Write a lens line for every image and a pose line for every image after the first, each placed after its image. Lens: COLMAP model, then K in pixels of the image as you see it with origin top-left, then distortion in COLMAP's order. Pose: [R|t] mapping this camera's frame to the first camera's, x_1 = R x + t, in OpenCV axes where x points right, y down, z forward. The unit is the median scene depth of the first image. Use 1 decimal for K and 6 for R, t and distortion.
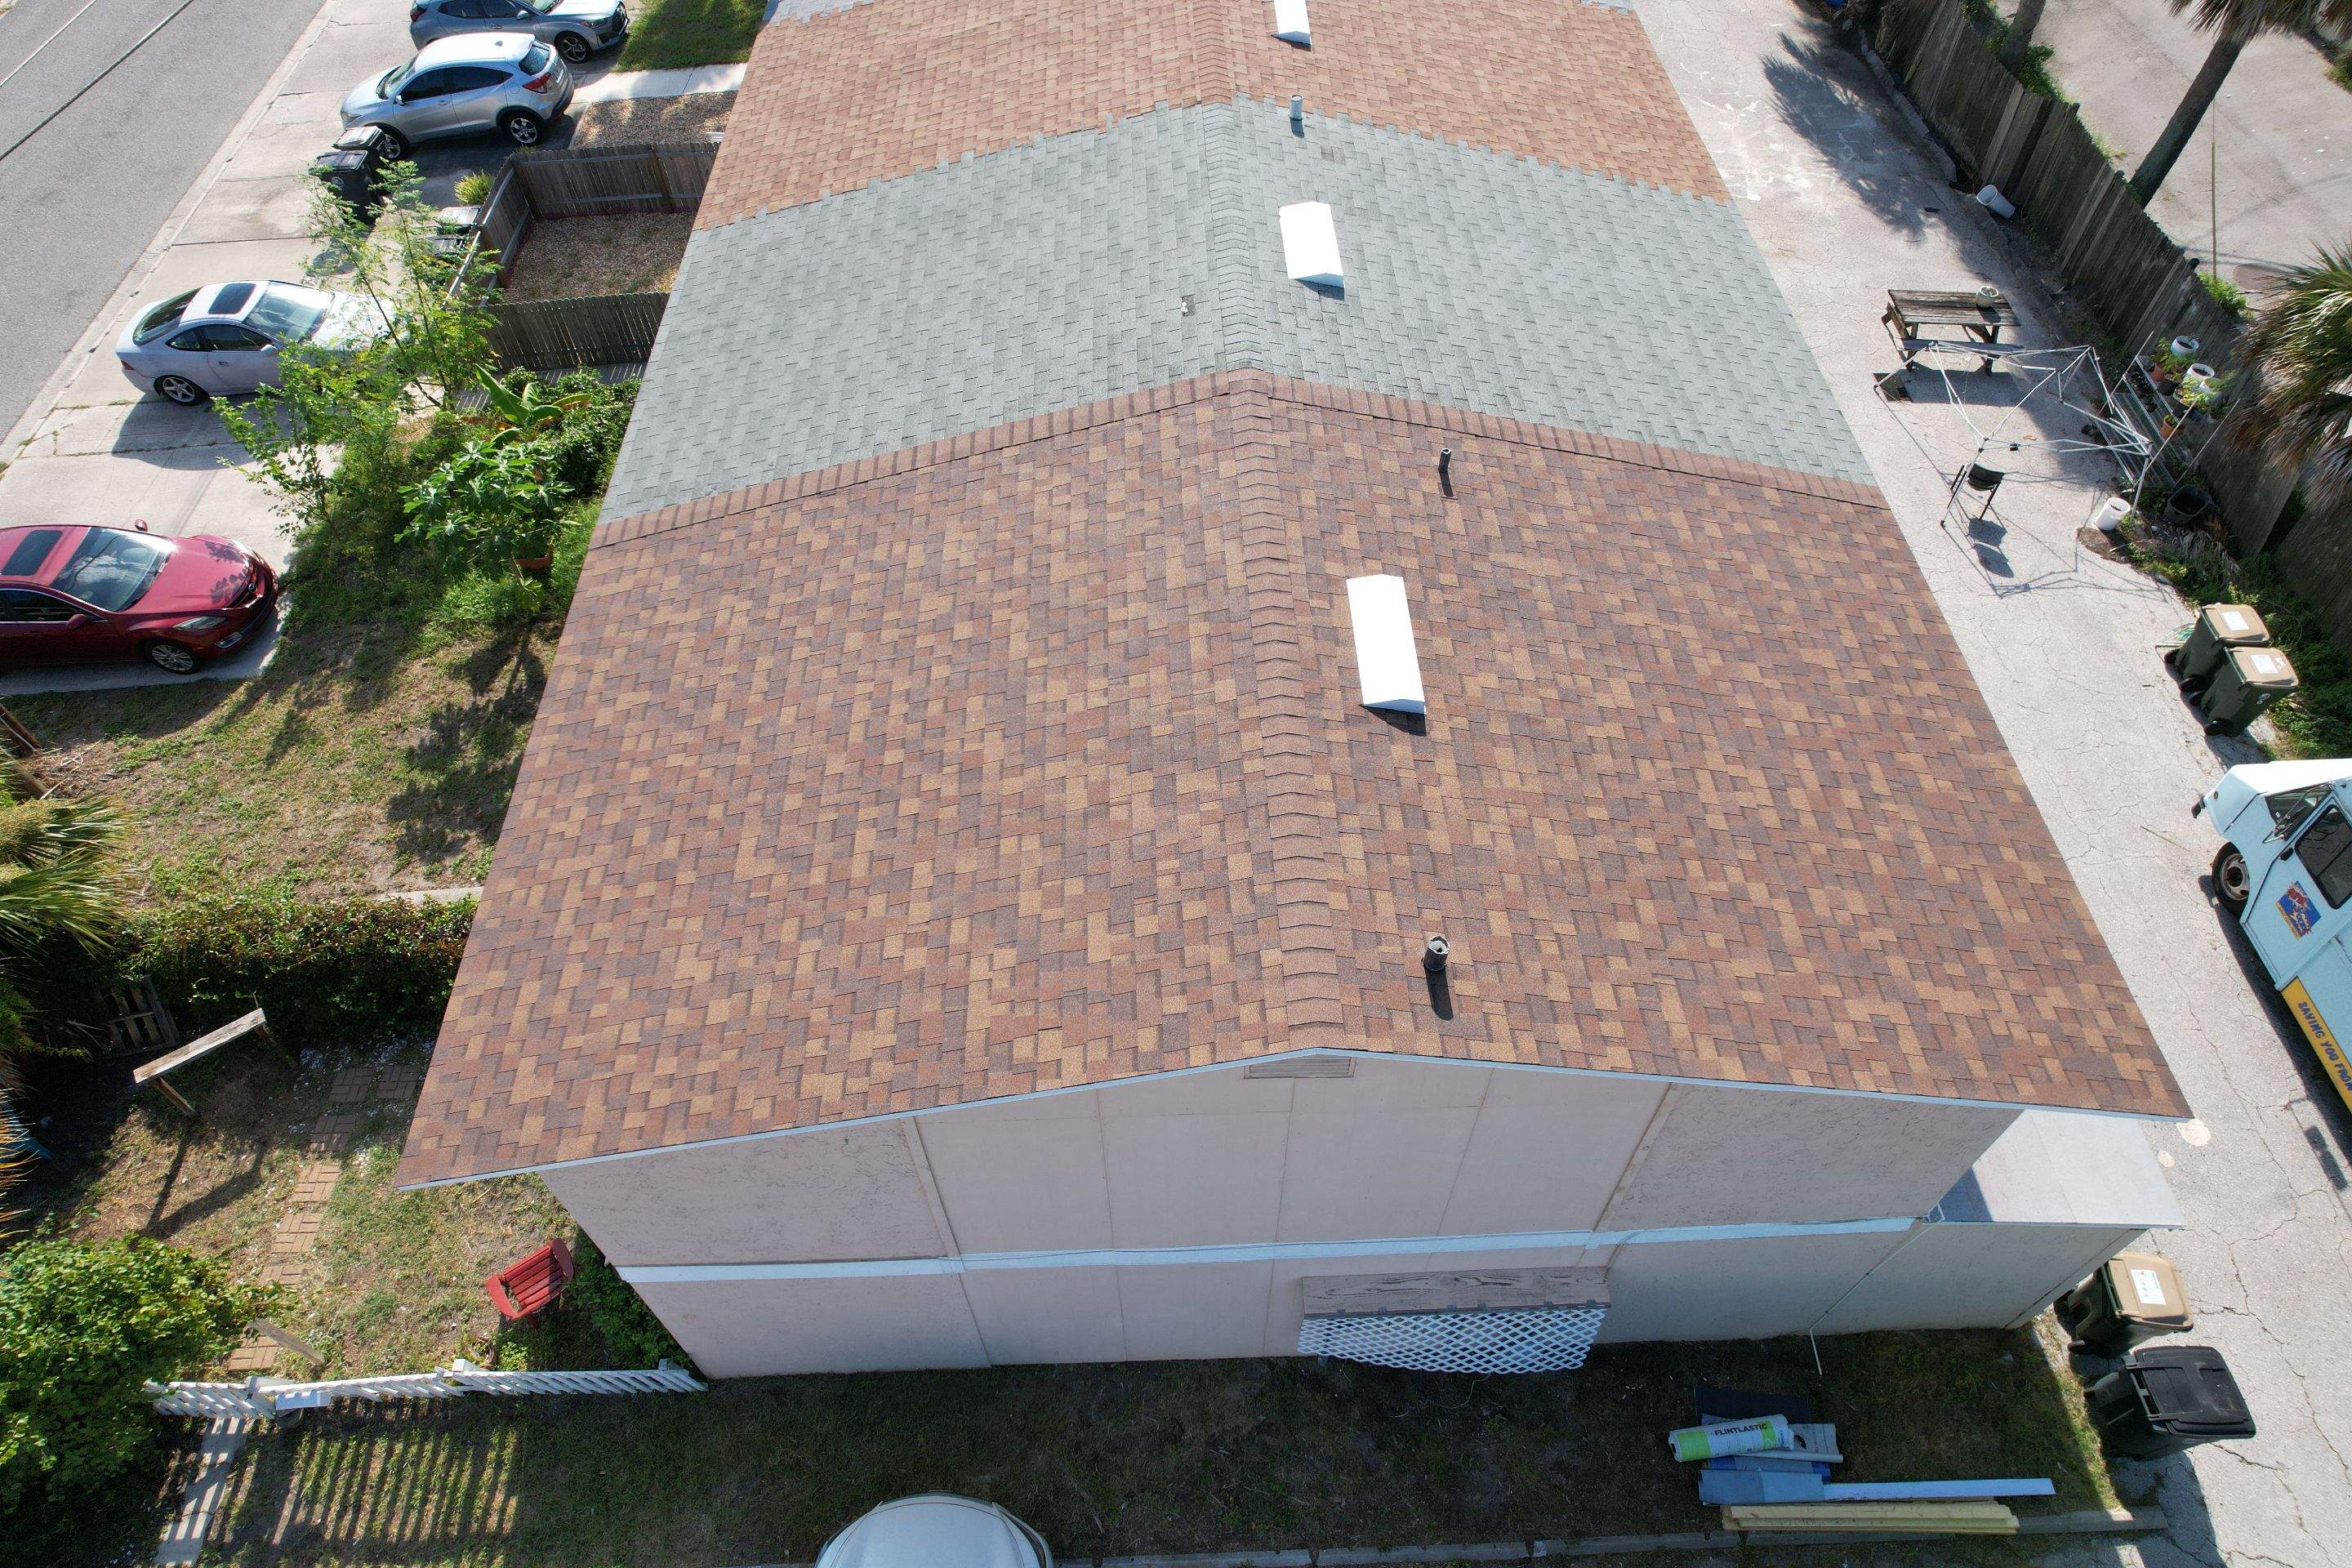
lens RADIAL K [[1506.4, 0, 1180.5], [0, 1506.4, 779.9], [0, 0, 1]] dist [-0.072736, 0.071497]
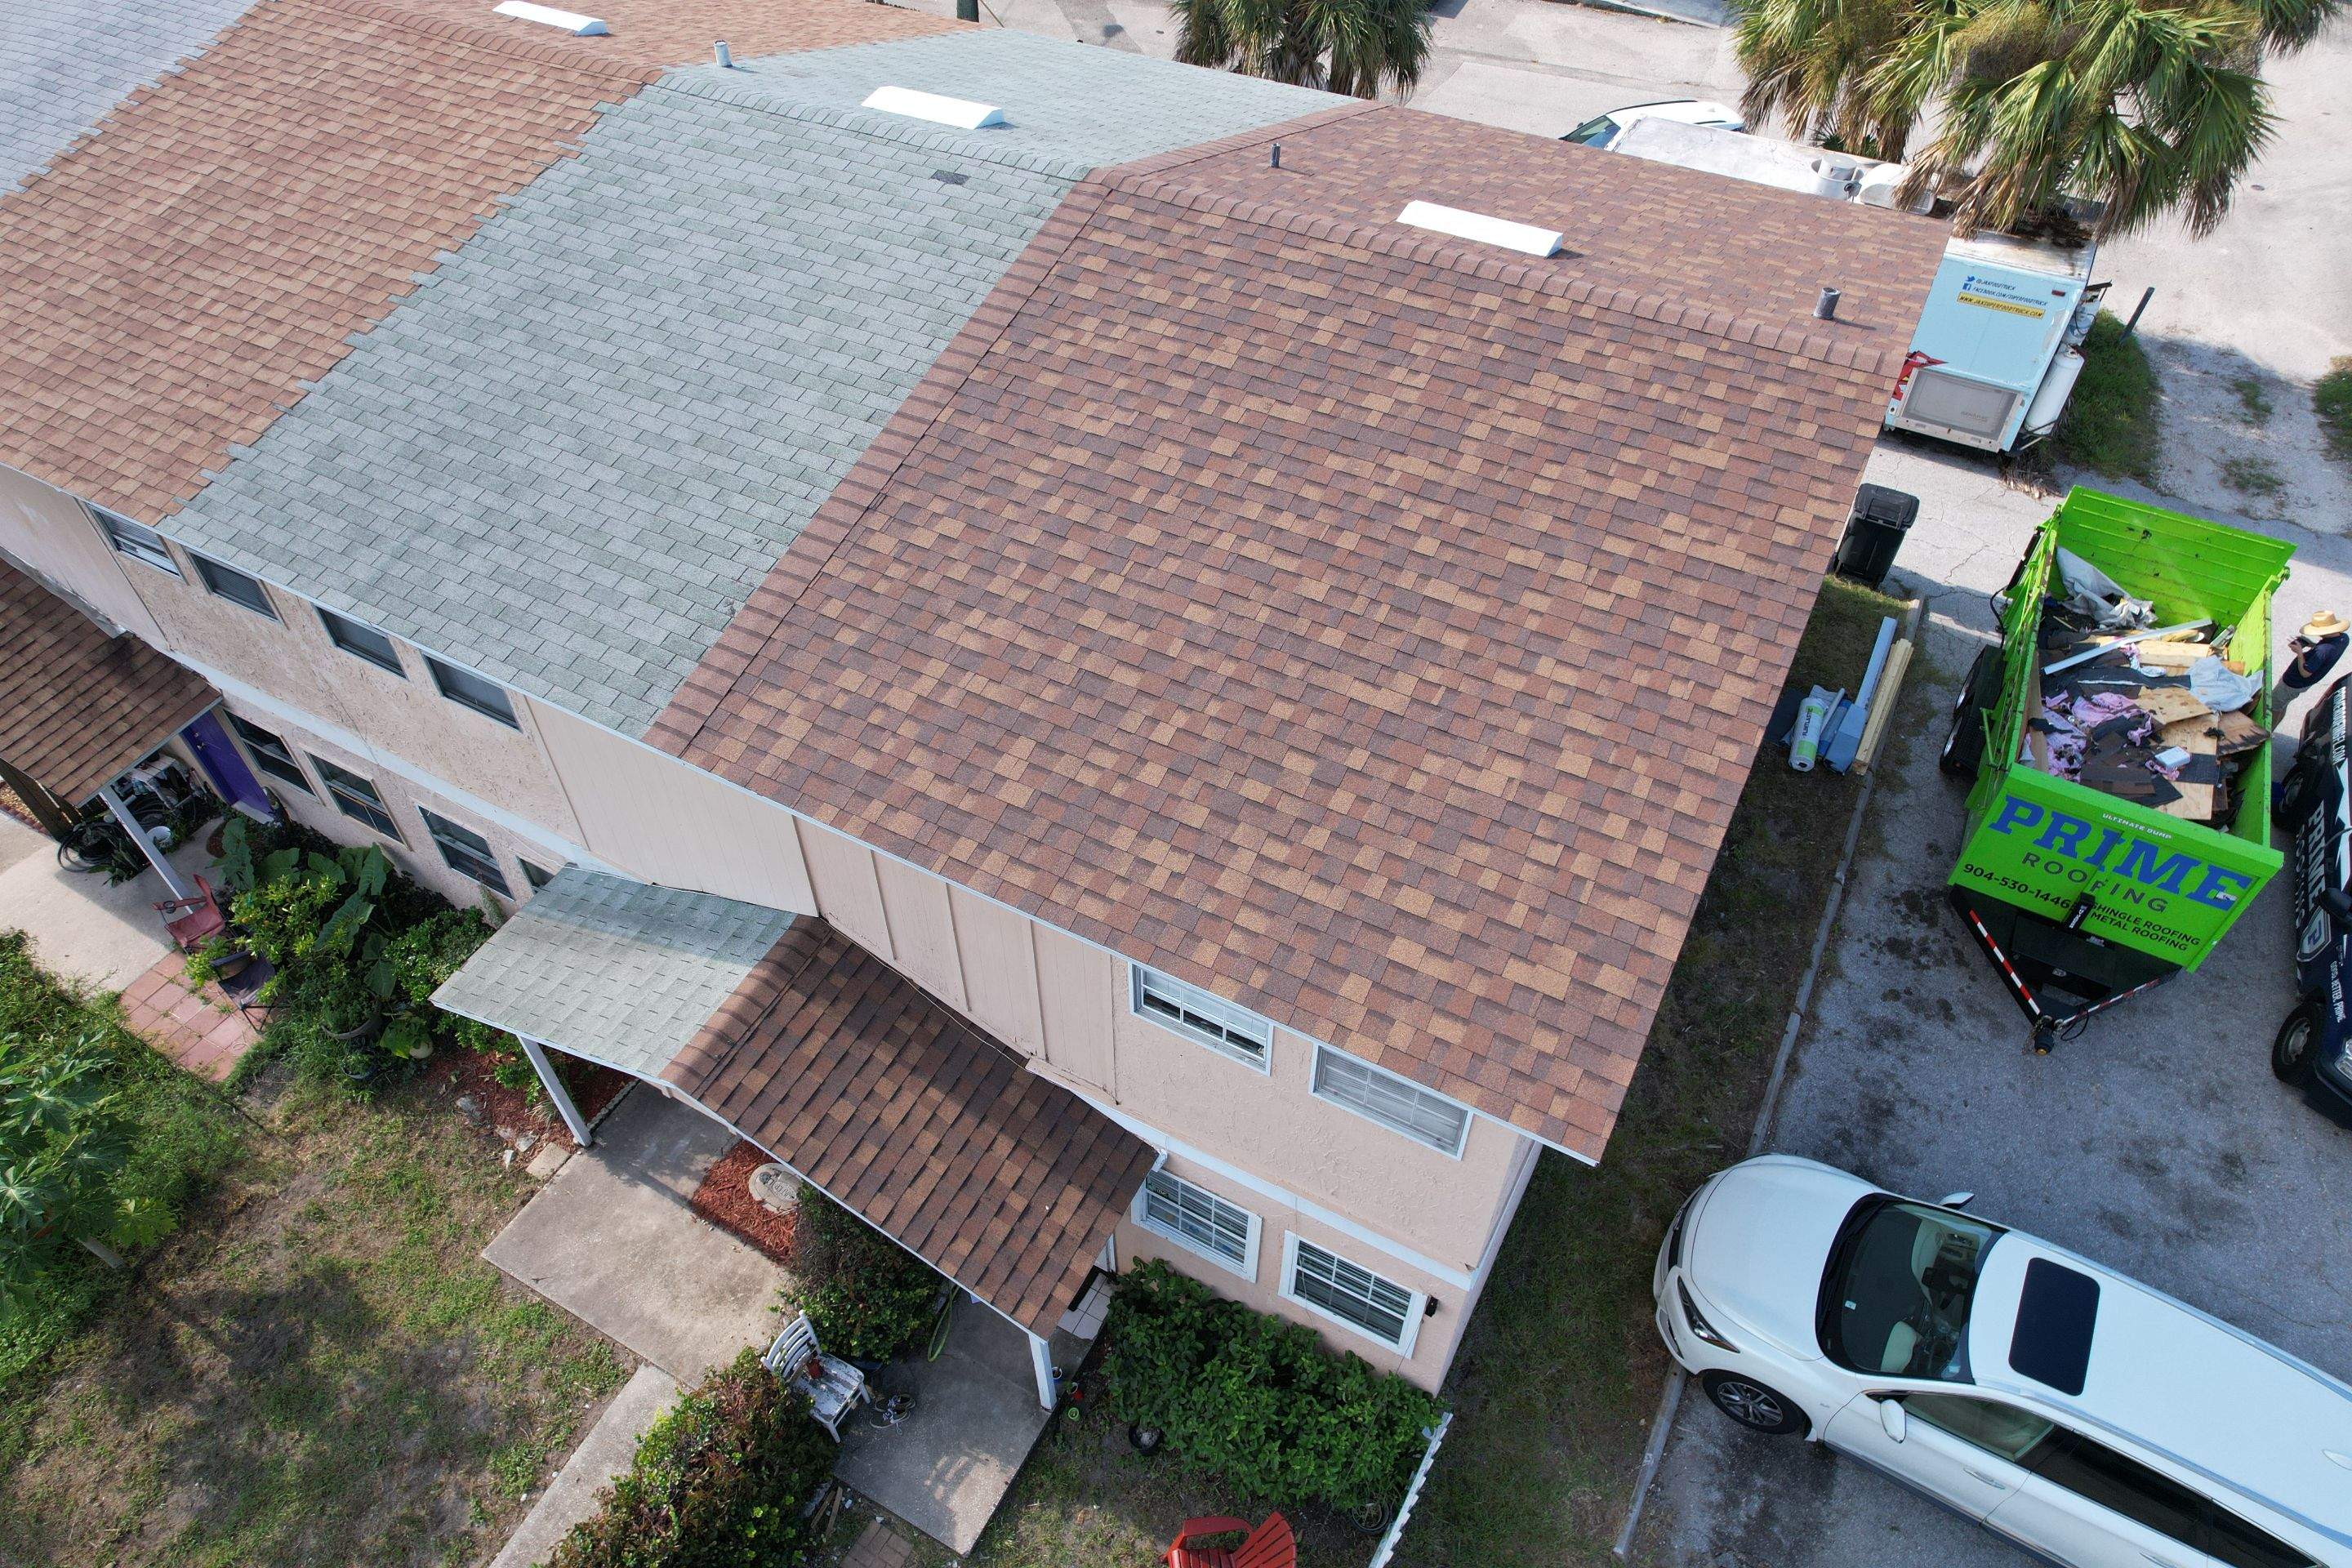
lens RADIAL K [[1506.4, 0, 1180.5], [0, 1506.4, 779.9], [0, 0, 1]] dist [-0.072736, 0.071497]
pose [[0.507679, -0.613768, 0.604608, -0.568092], [0.668619, 0.723253, 0.172782, -0.087529], [-0.543333, 0.316534, 0.777558, 0.252752]]
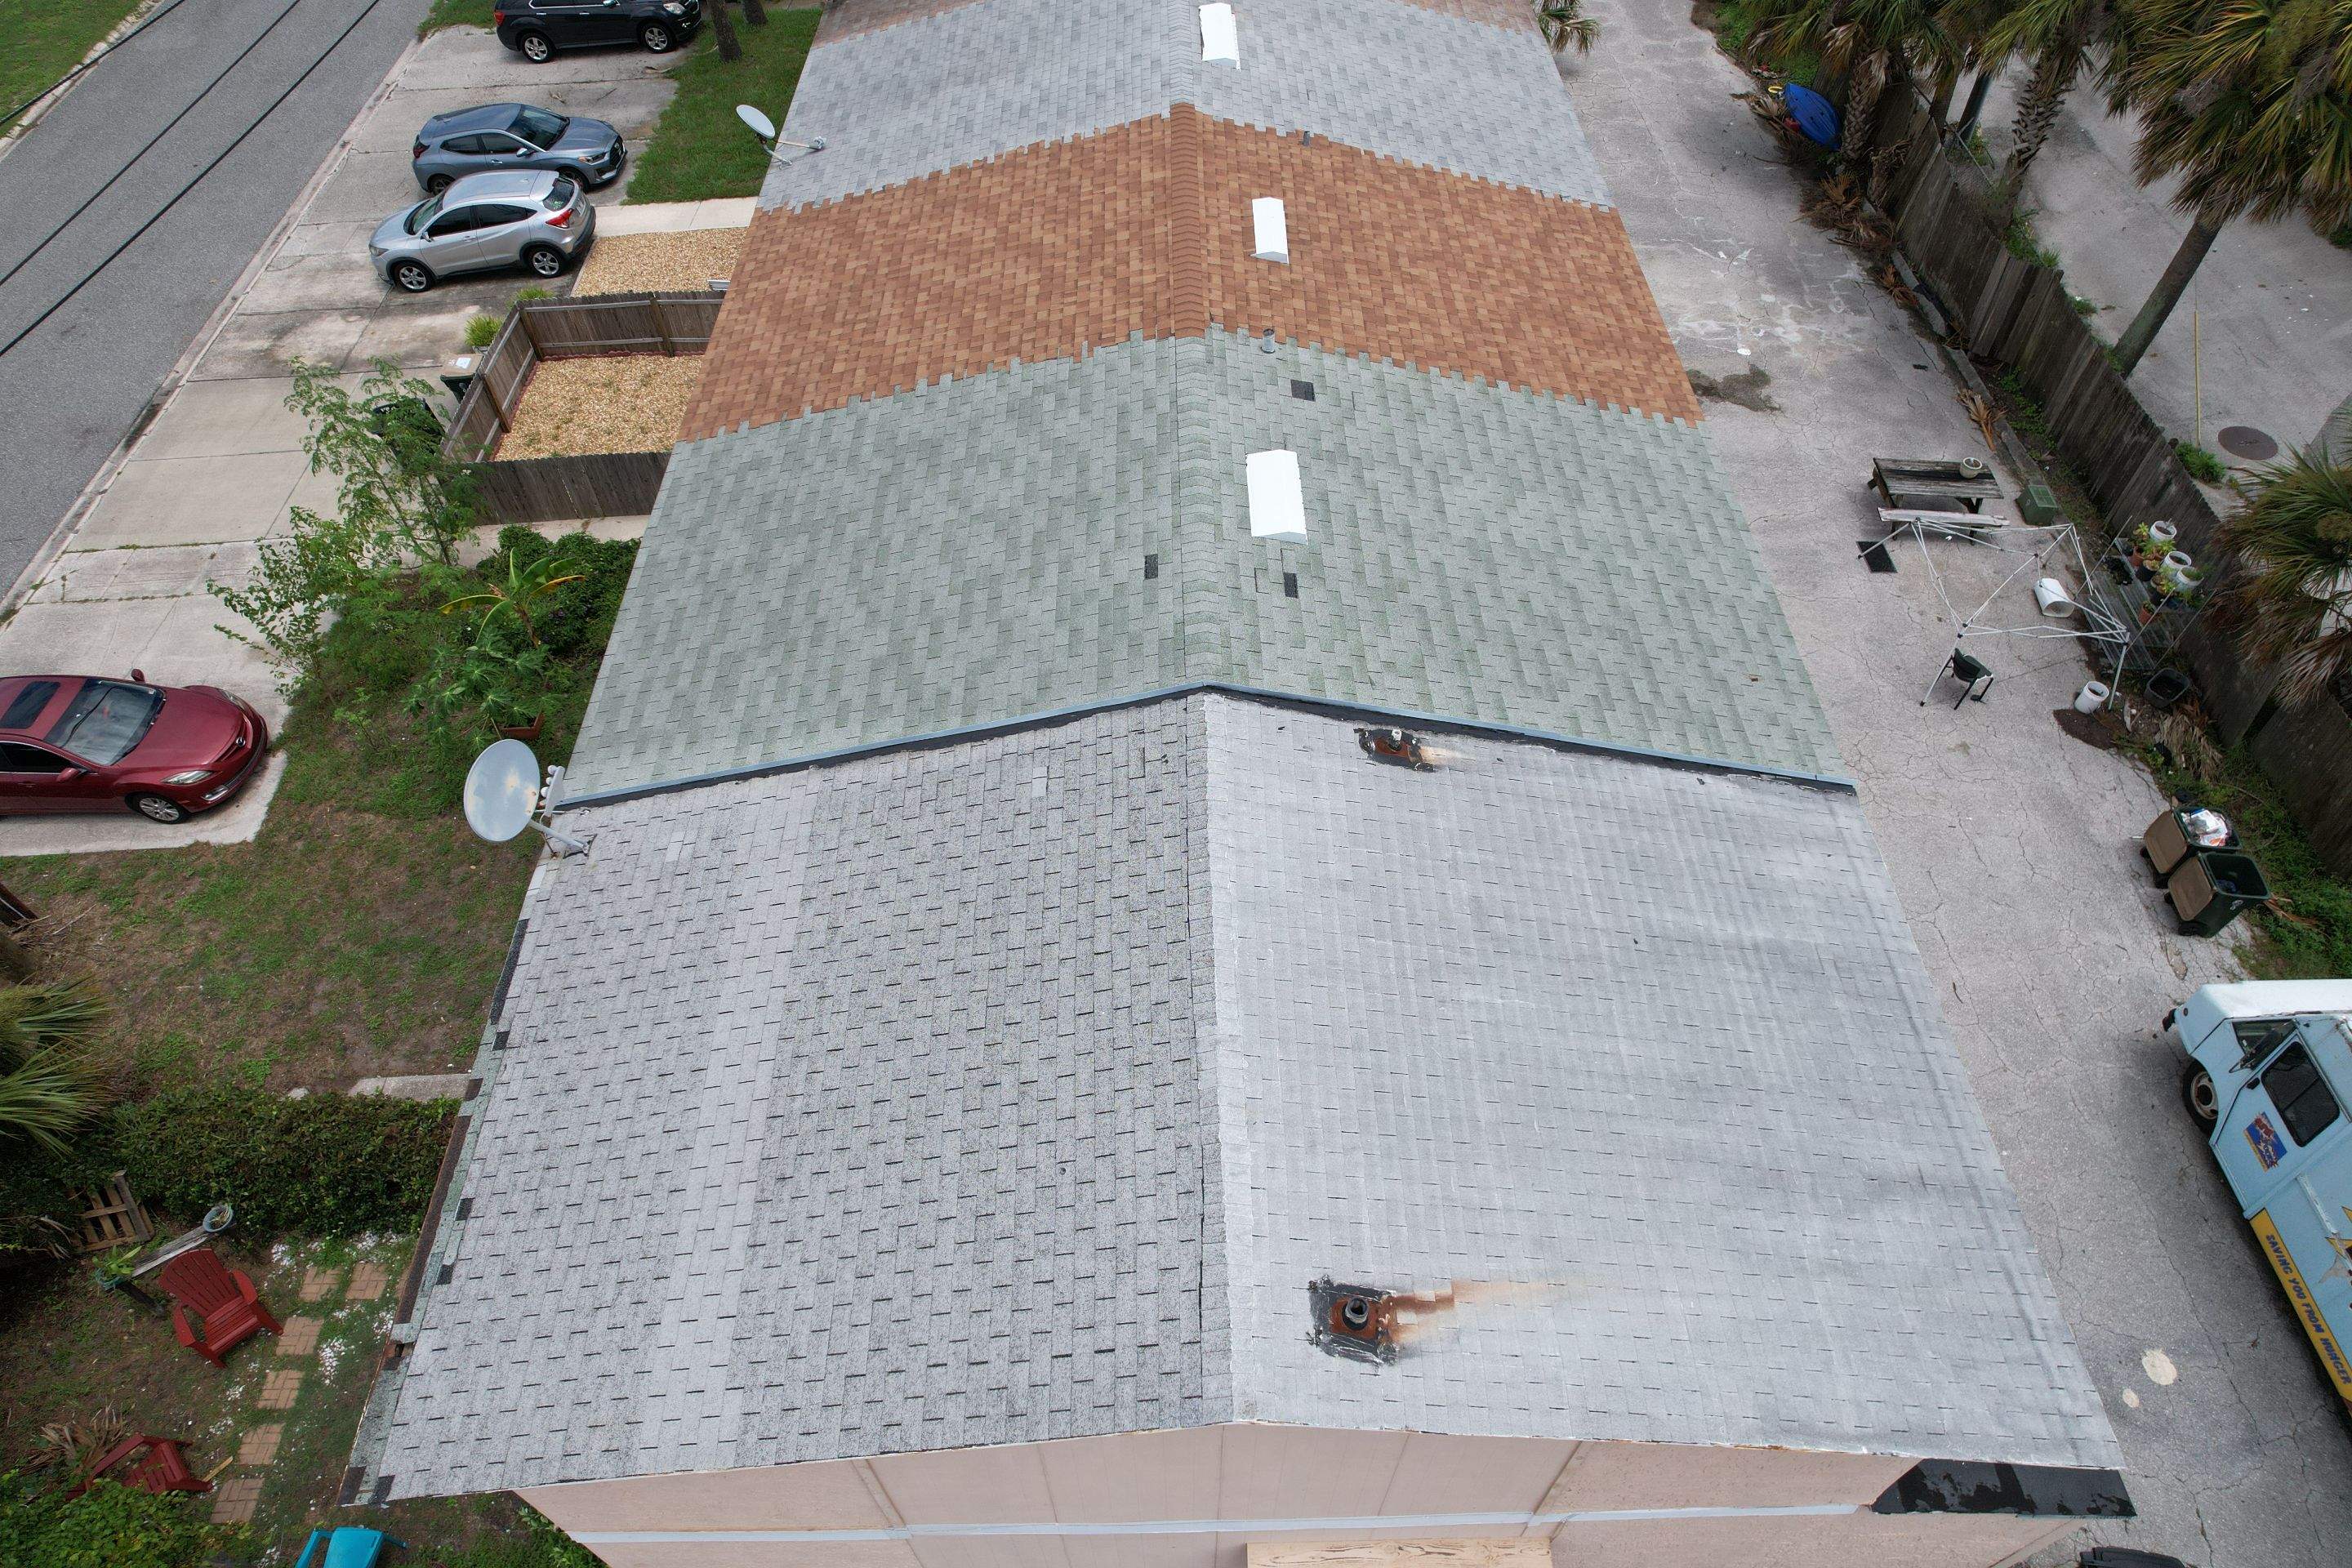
lens RADIAL K [[1506.4, 0, 1180.5], [0, 1506.4, 779.9], [0, 0, 1]] dist [-0.072736, 0.071497]
pose [[0.999850, 0.014369, -0.009667, 0.029600], [-0.014616, 0.999556, -0.025962, -0.116621], [0.009290, 0.026099, 0.999616, -0.010732]]
